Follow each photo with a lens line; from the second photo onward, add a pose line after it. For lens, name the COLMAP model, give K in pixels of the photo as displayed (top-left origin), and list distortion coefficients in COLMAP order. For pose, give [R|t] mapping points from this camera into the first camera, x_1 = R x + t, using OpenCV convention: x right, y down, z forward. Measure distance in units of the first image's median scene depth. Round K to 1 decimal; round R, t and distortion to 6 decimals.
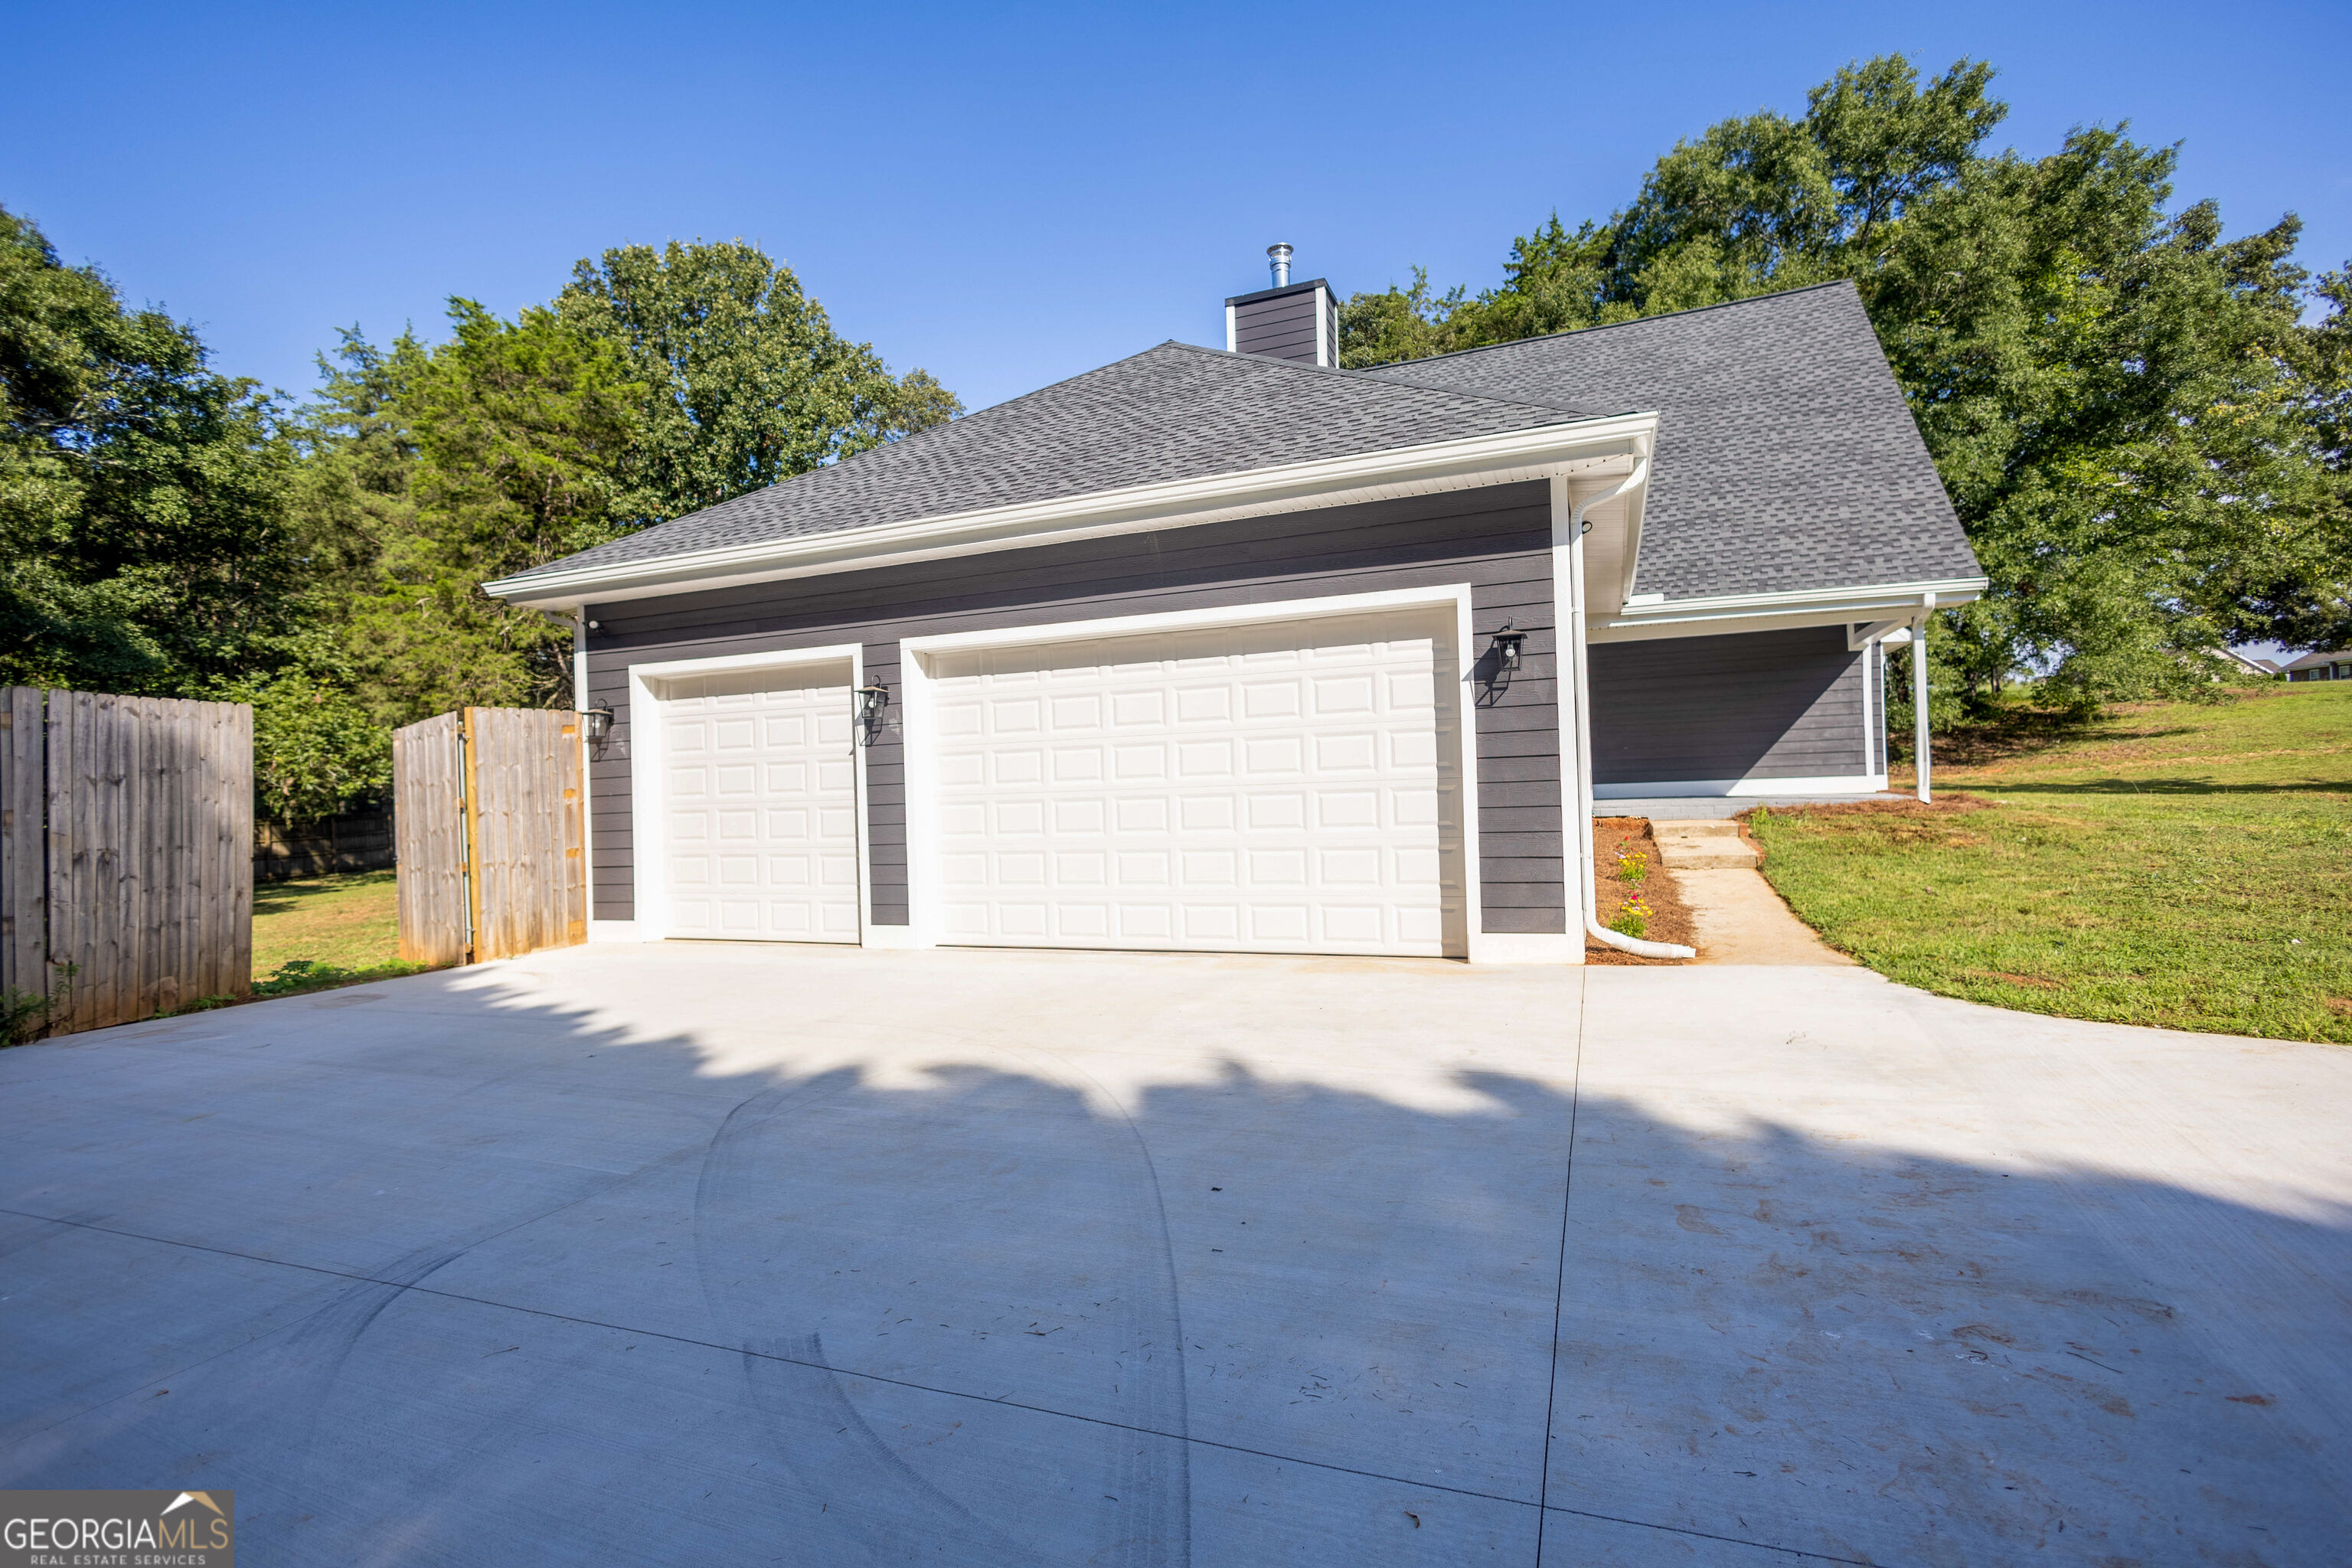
lens RADIAL K [[1087.2, 0, 1180.0], [0, 1087.2, 782.3], [0, 0, 1]] dist [0.013263, -0.004183]
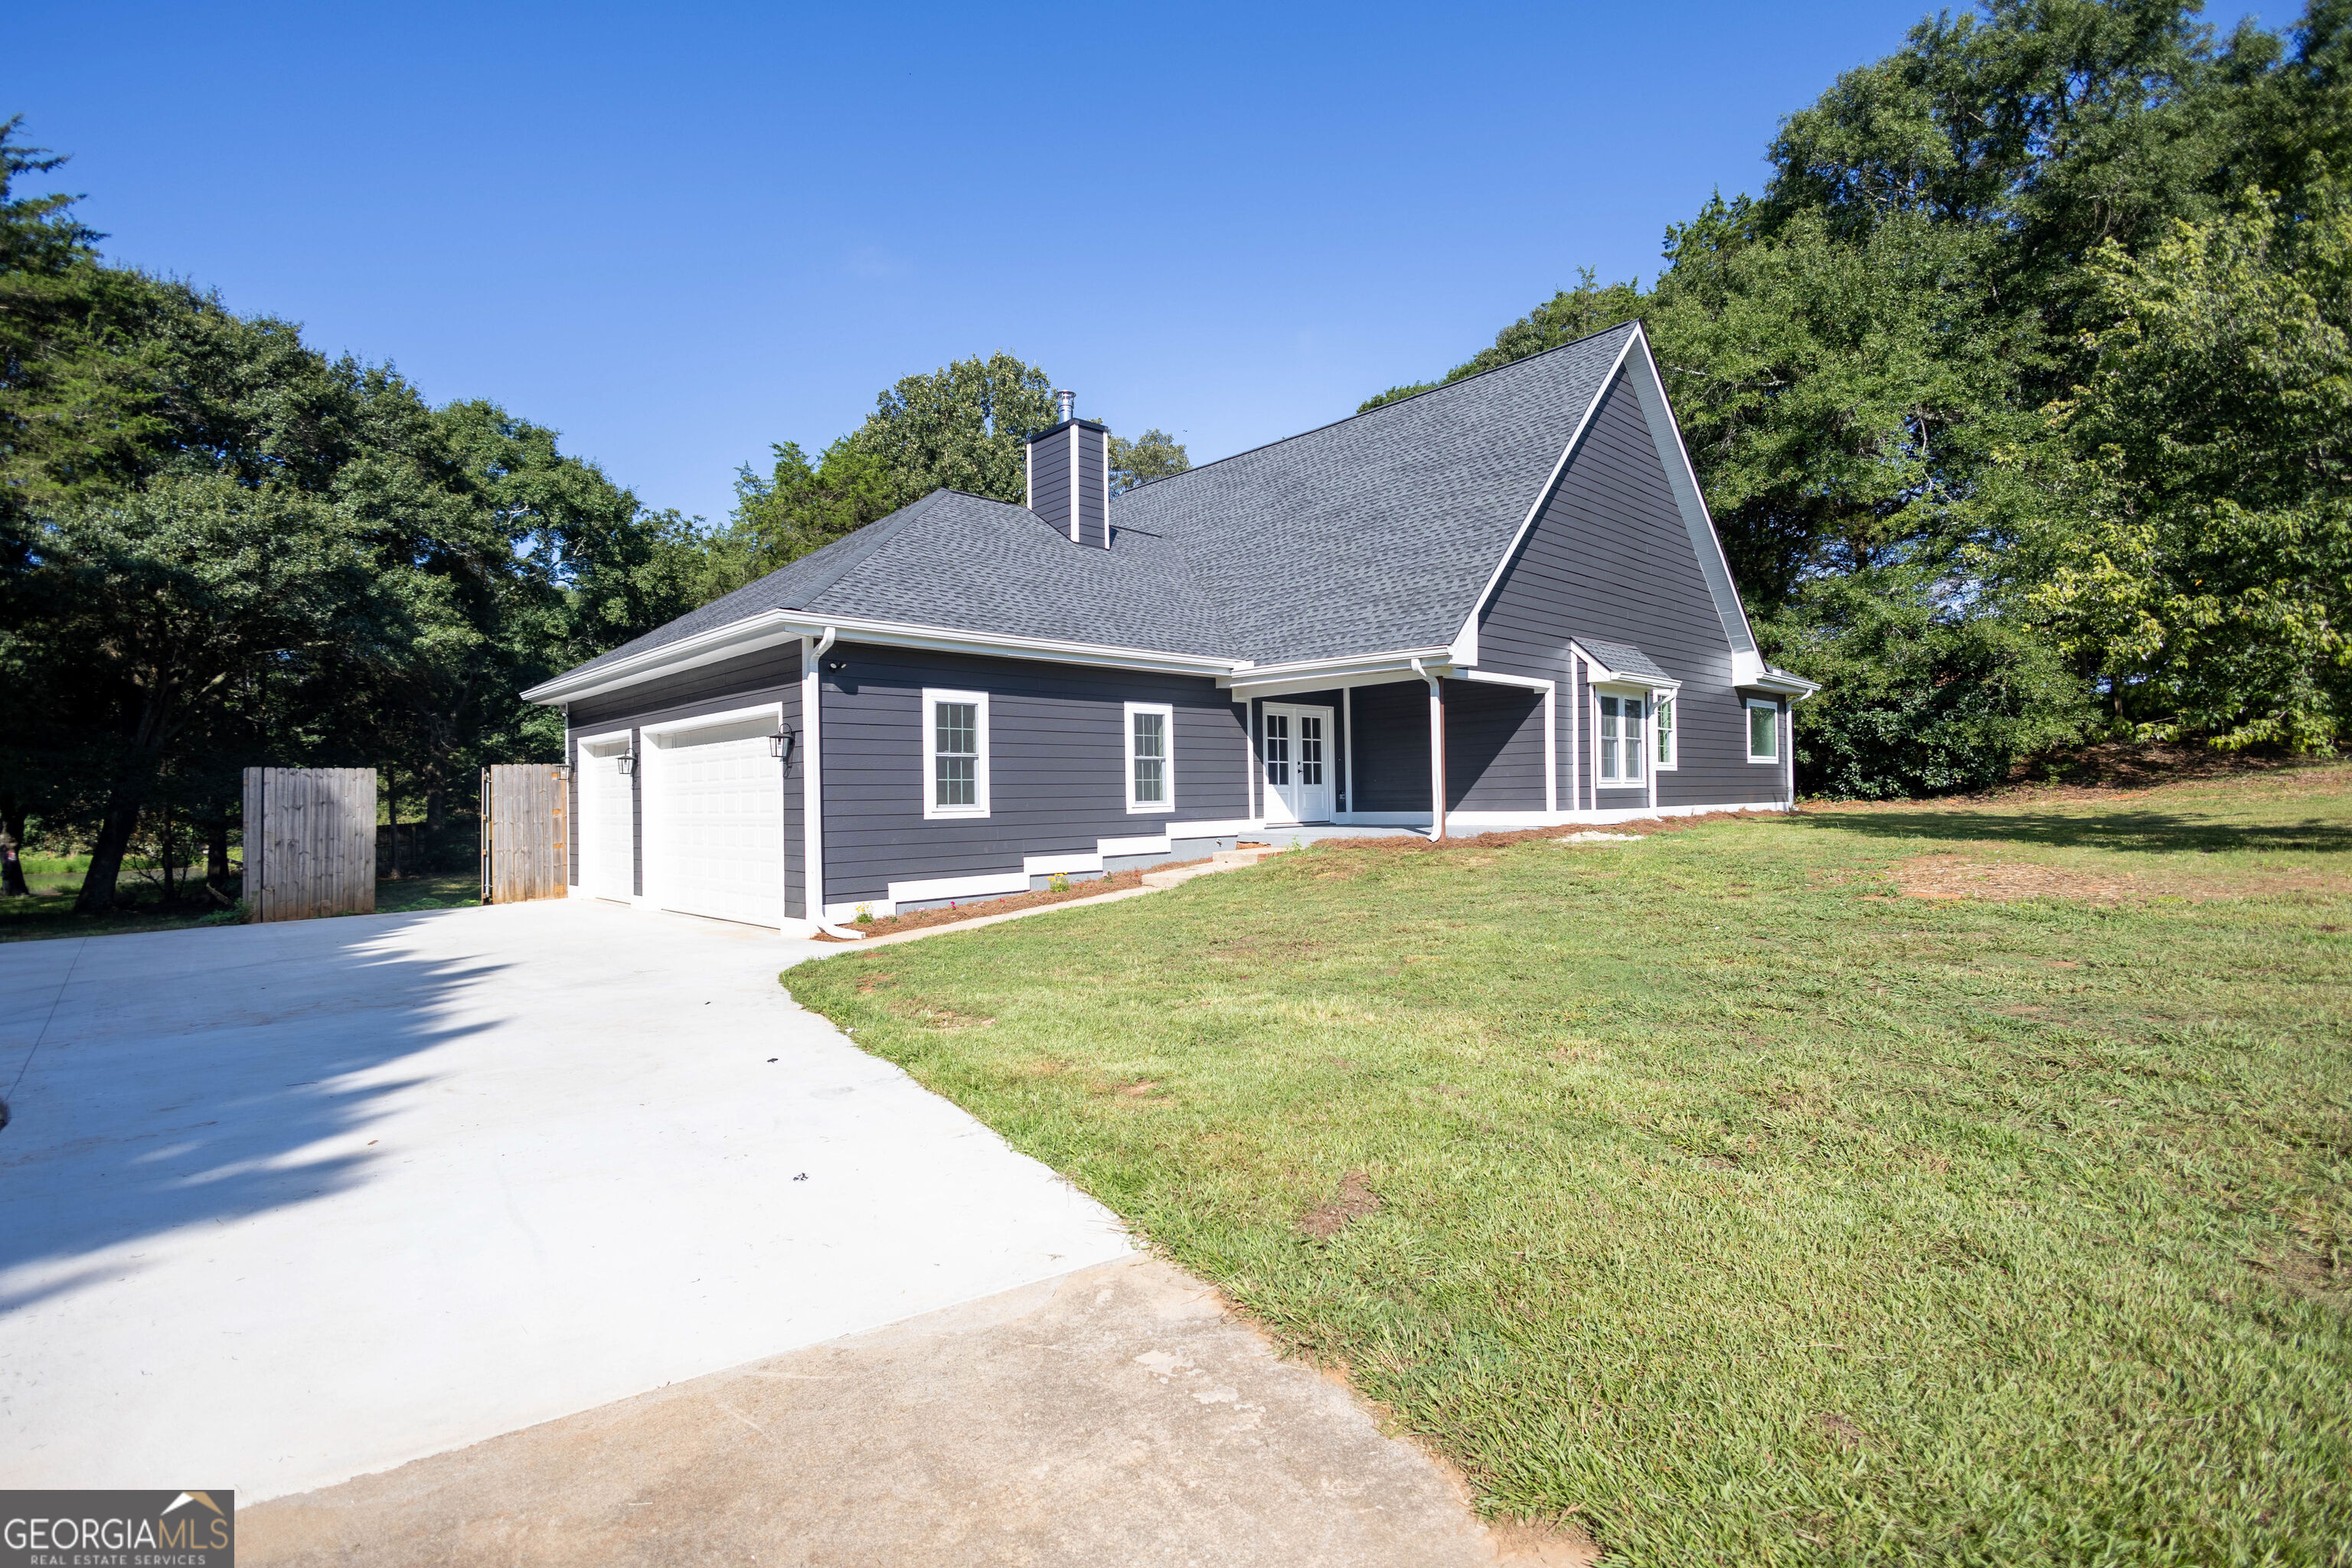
lens RADIAL K [[1087.2, 0, 1173.4], [0, 1087.2, 782.2], [0, 0, 1]] dist [0.013263, -0.004183]
pose [[0.906929, 0.009421, -0.421178, 0.426329], [-0.006347, 0.999942, 0.008698, -0.023140], [0.421235, -0.005215, 0.906936, -0.067295]]
